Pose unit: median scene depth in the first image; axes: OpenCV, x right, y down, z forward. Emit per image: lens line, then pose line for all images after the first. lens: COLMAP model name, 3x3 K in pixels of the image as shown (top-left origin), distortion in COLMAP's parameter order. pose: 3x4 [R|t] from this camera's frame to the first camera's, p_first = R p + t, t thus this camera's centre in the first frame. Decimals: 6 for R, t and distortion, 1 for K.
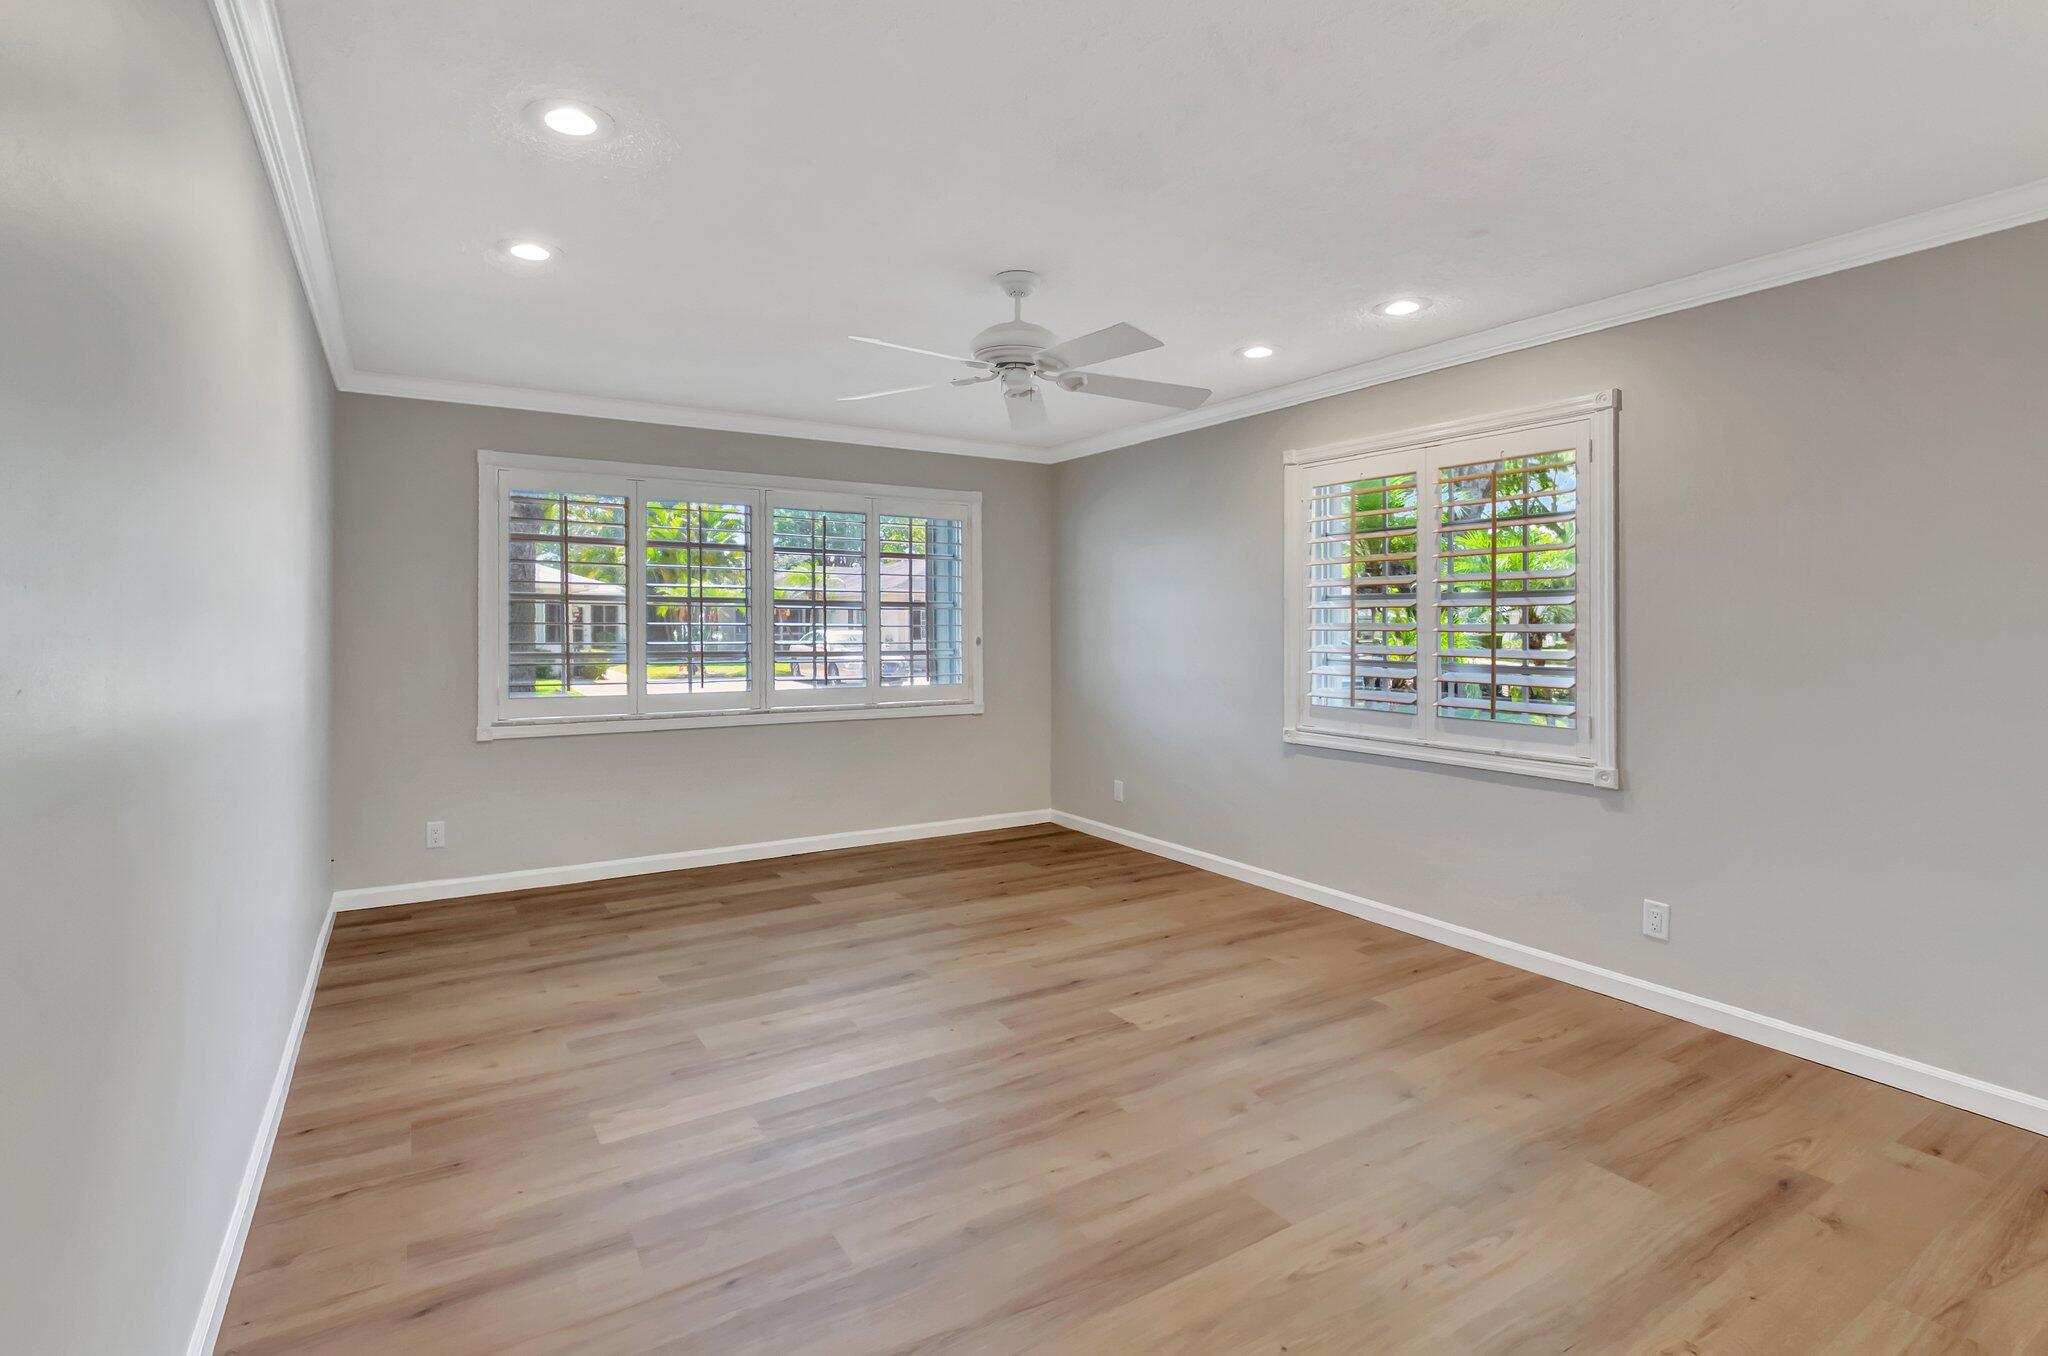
lens RADIAL K [[940.4, 0, 966.2], [0, 940.4, 606.0], [0, 0, 1]] dist [-0.004677, -0.000822]
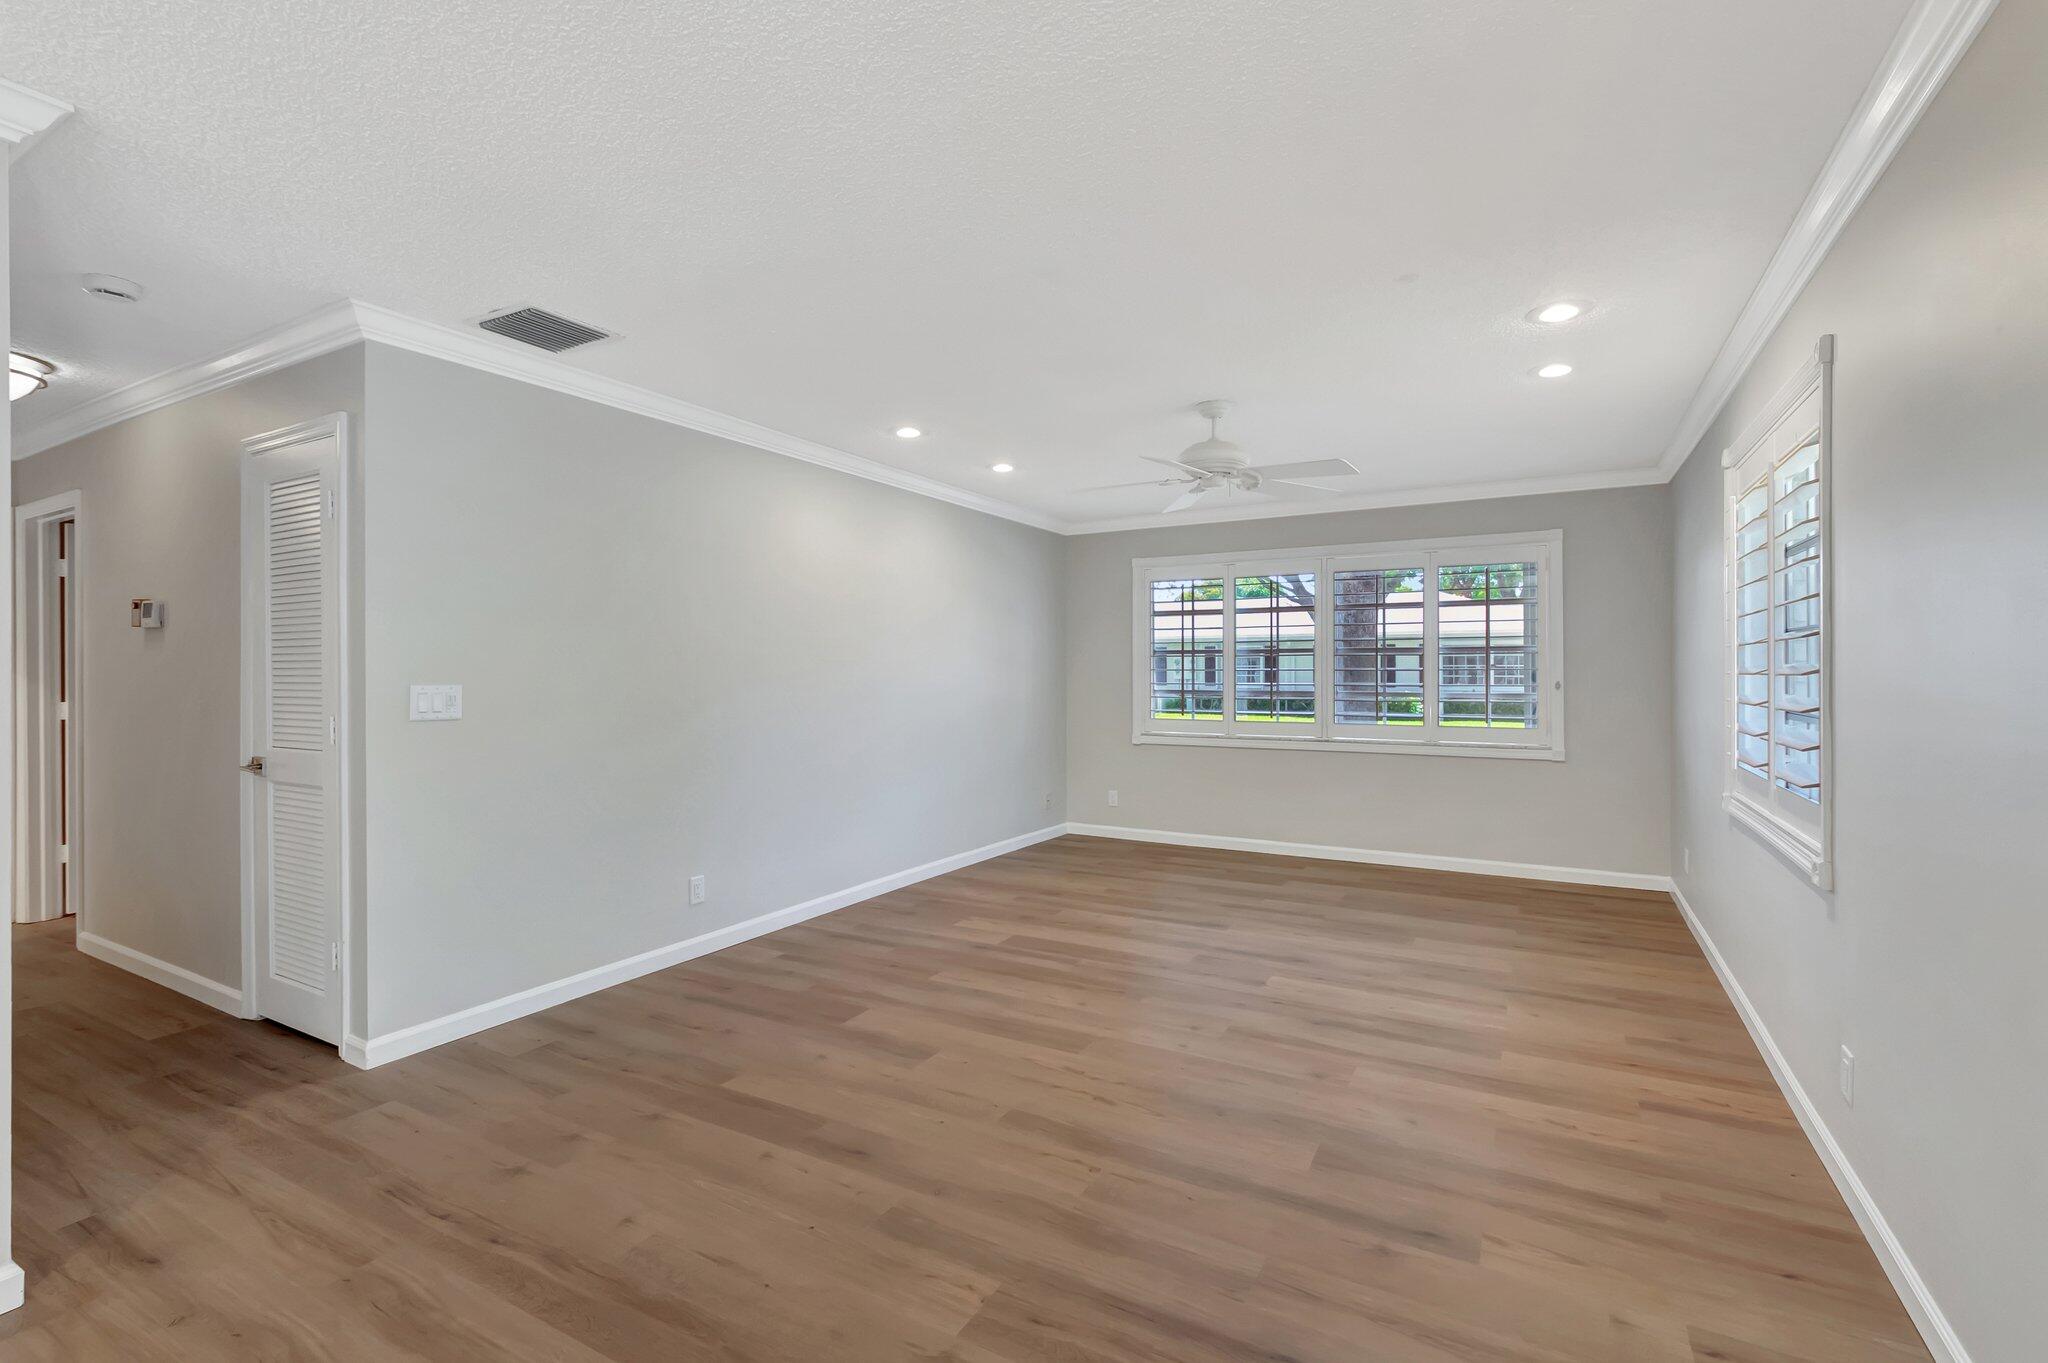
lens RADIAL K [[897.7, 0, 1034.6], [0, 897.7, 679.3], [0, 0, 1]] dist [-0.003698, -0.001439]
pose [[0.514395, 0.004143, -0.857543, 0.987666], [0.018803, 0.999693, 0.016108, 0.011169], [0.857347, -0.024410, 0.514159, 0.121236]]
